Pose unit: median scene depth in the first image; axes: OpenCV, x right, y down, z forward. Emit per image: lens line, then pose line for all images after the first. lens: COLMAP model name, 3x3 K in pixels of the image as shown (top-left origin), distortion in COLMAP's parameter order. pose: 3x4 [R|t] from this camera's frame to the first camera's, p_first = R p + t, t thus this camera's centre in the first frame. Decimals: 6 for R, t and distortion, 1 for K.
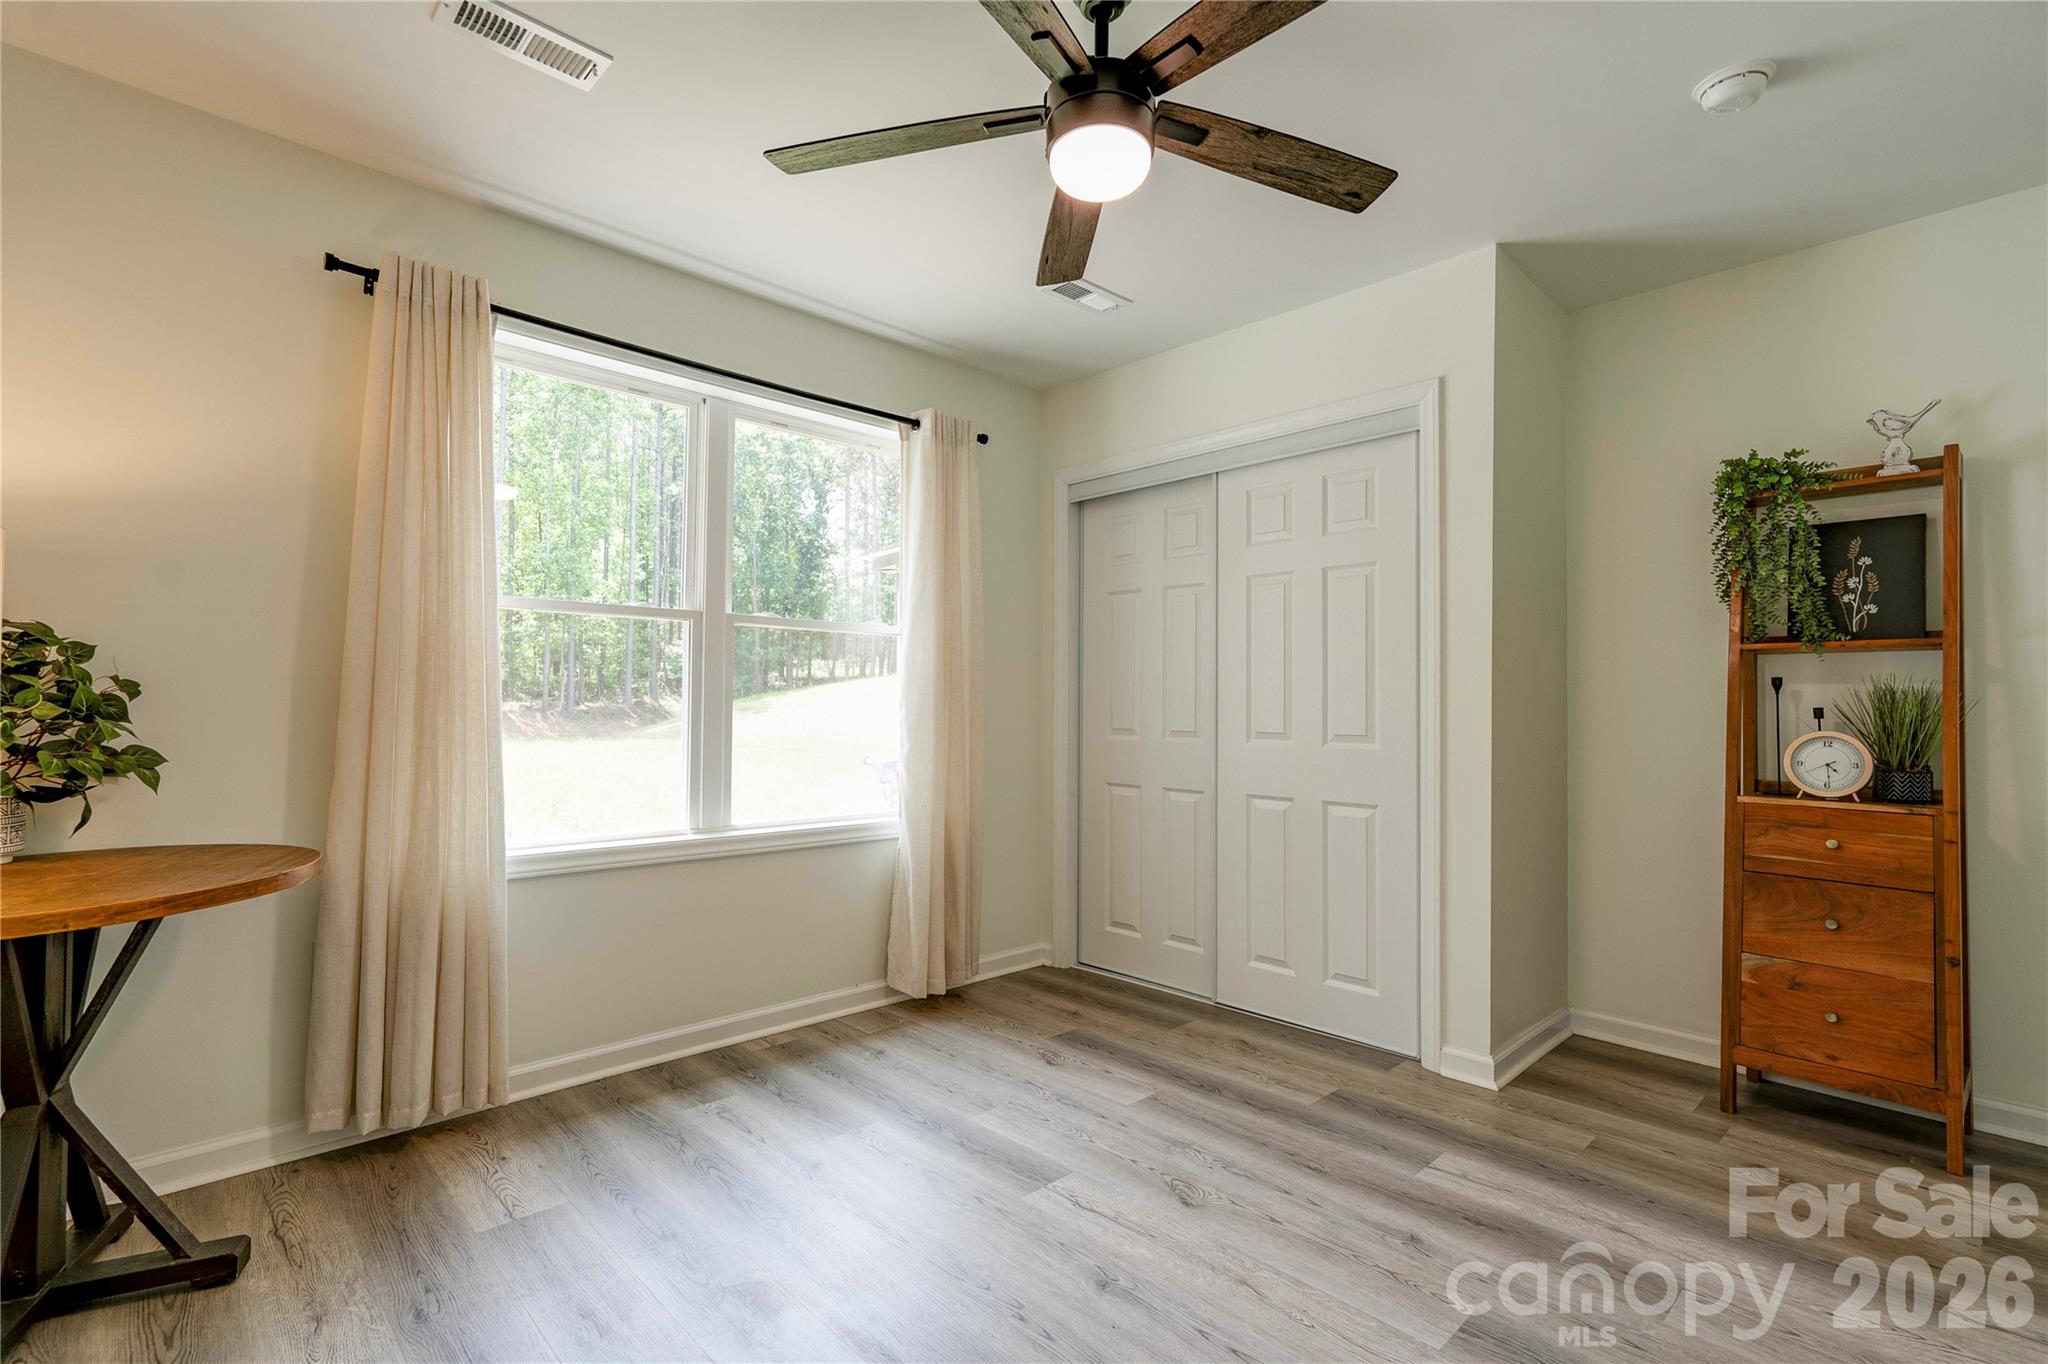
lens RADIAL K [[949.2, 0, 1013.9], [0, 949.2, 677.3], [0, 0, 1]] dist [-0.000679, 0.008160]
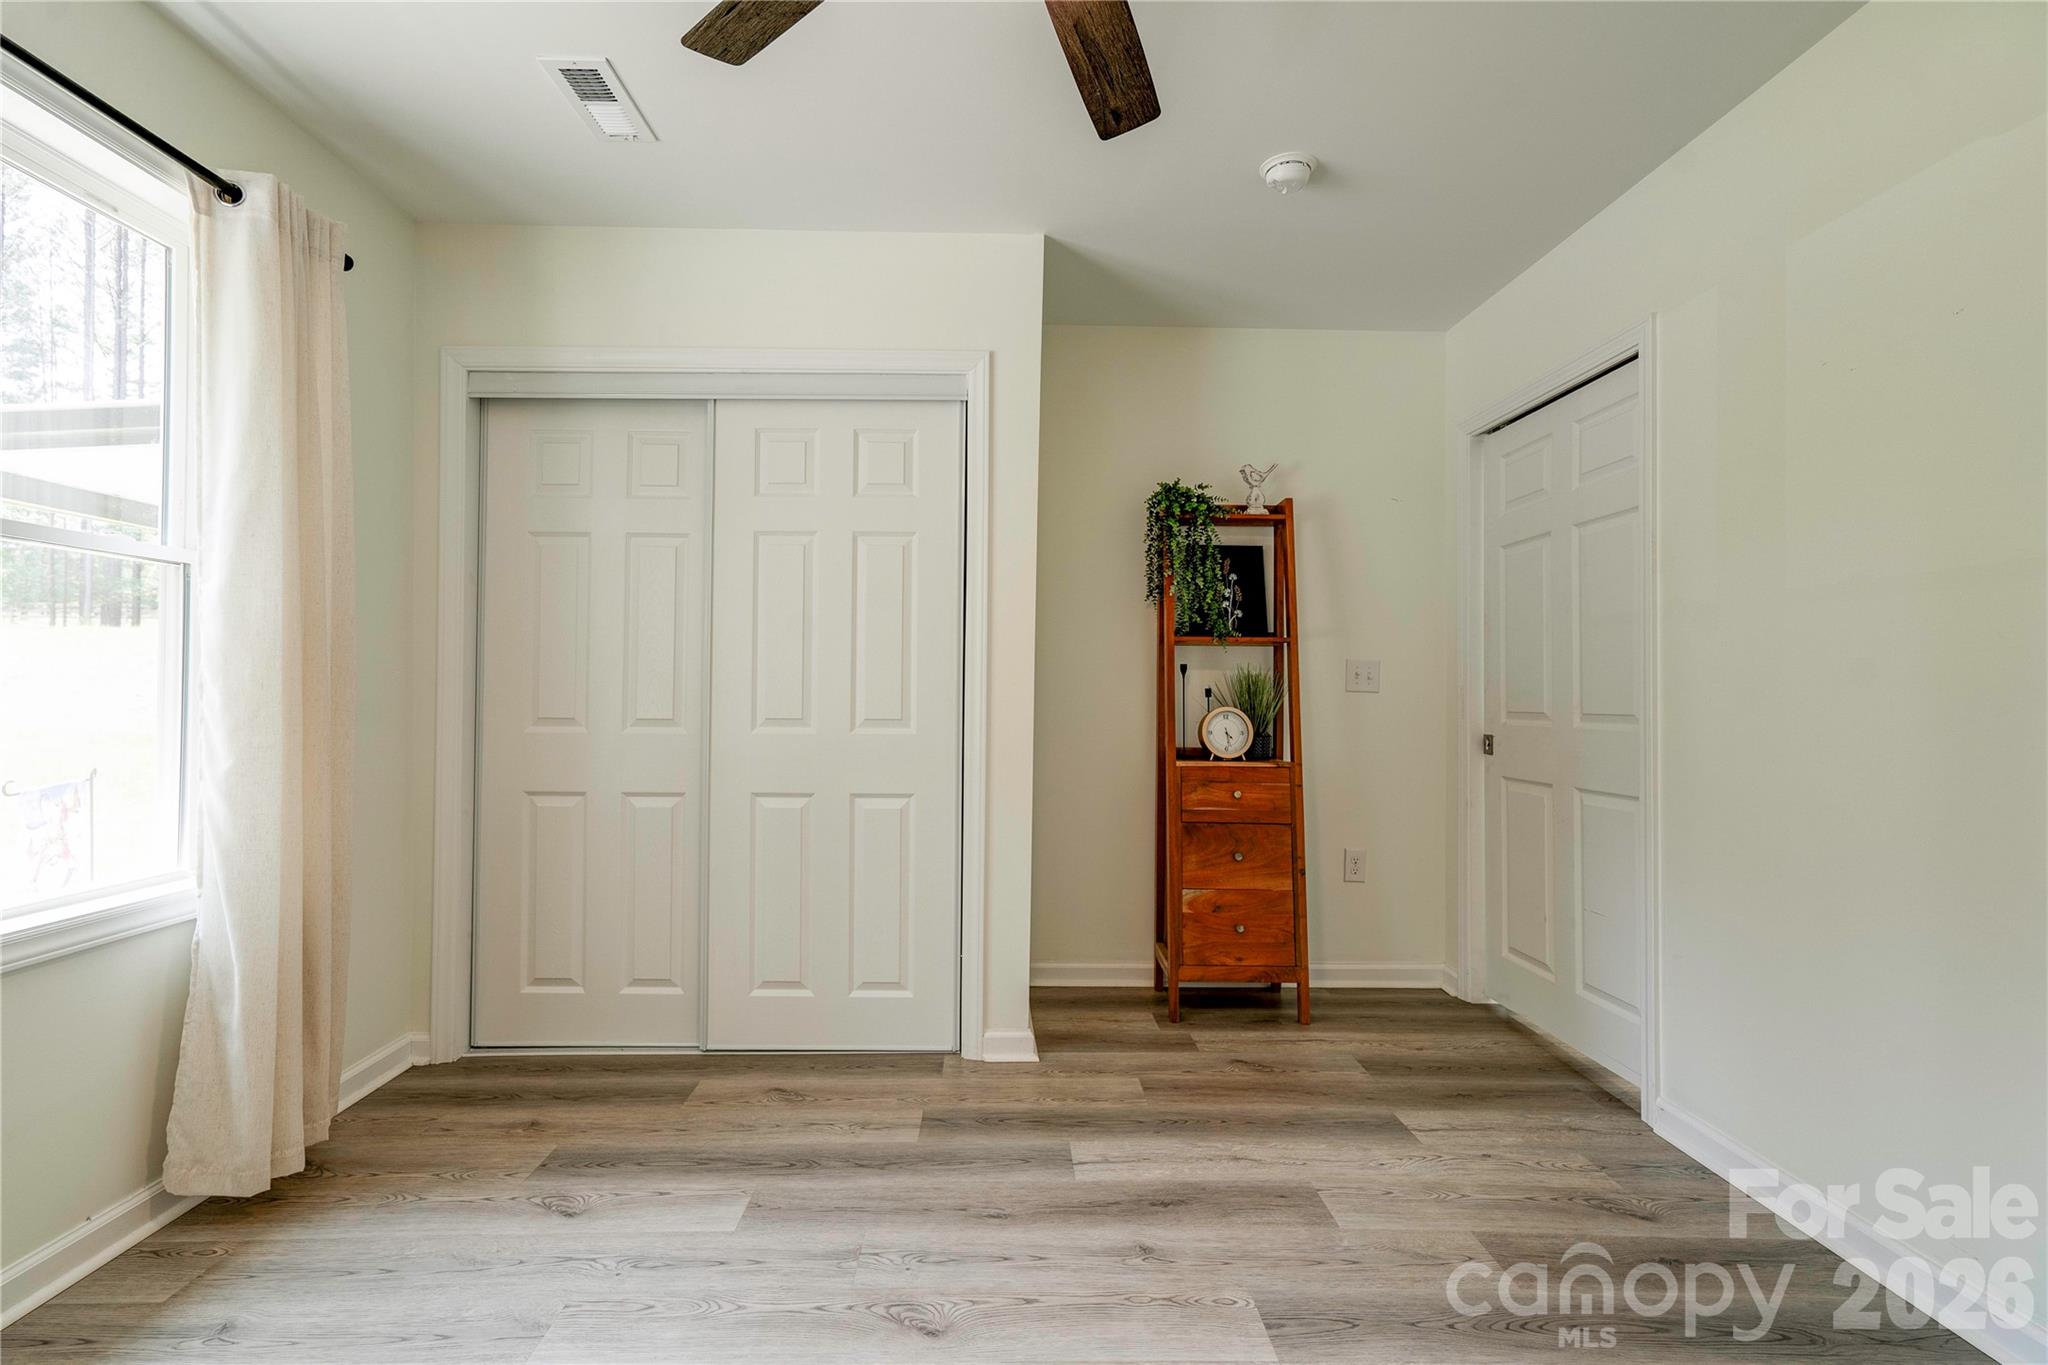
lens RADIAL K [[934.3, 0, 1009.7], [0, 934.3, 675.1], [0, 0, 1]] dist [-0.014152, 0.017925]
pose [[0.675806, 0.009200, 0.737022, -0.247300], [-0.023183, 0.999693, 0.008778, 0.008611], [-0.736715, -0.023019, 0.675812, 0.332220]]
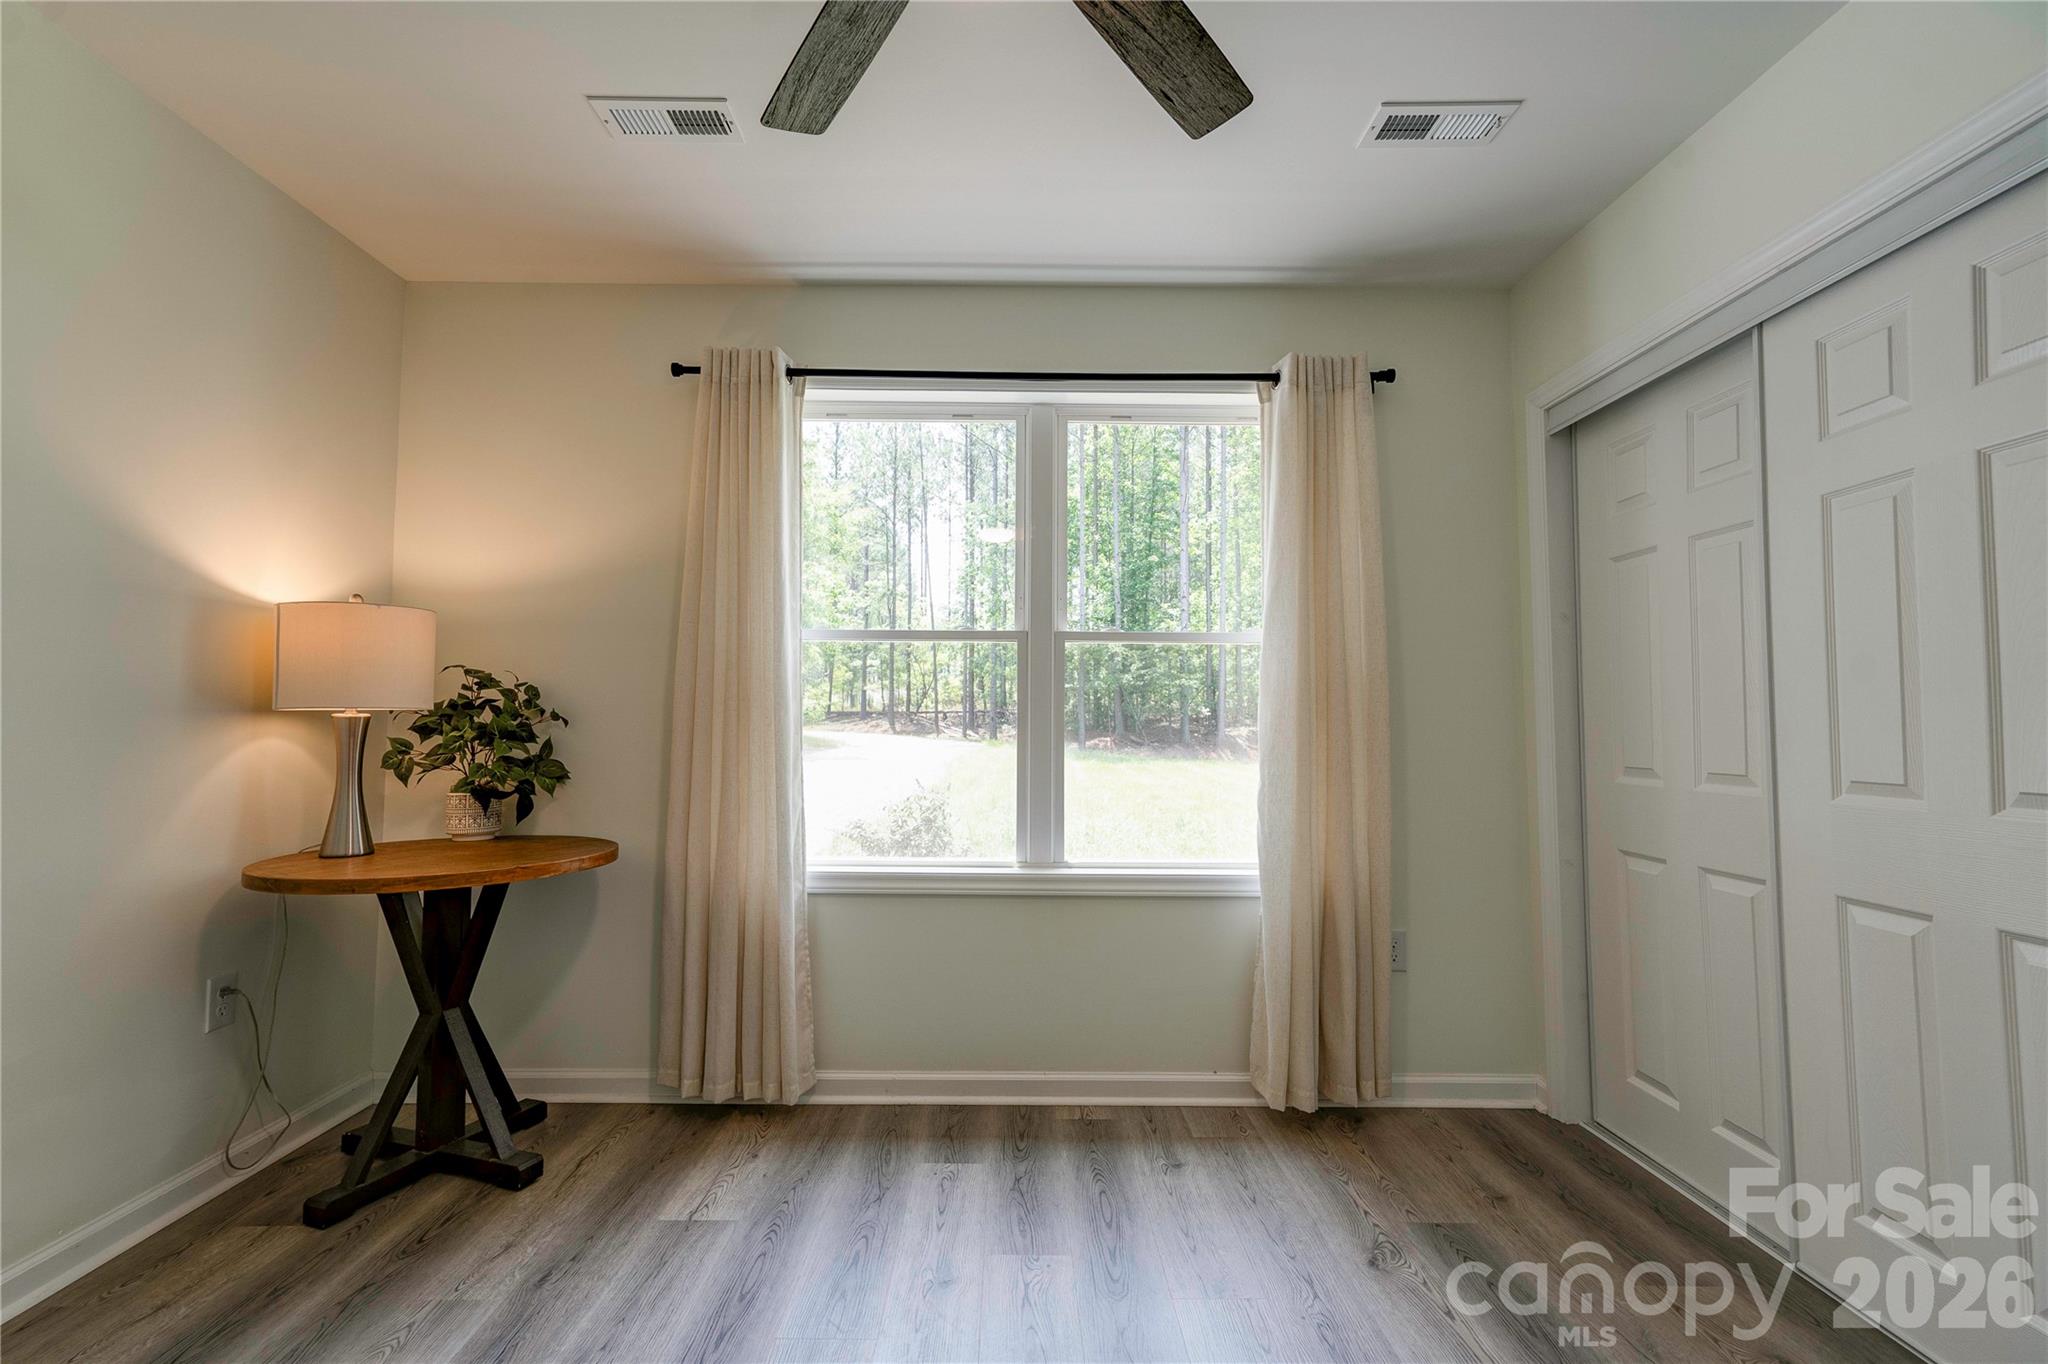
lens RADIAL K [[937.4, 0, 1007.5], [0, 937.4, 676.6], [0, 0, 1]] dist [-0.002117, 0.007426]
pose [[0.724147, -0.040431, -0.688459, 0.329714], [0.021154, 0.999112, -0.036424, 0.010003], [0.689321, 0.011813, 0.724360, 0.339296]]
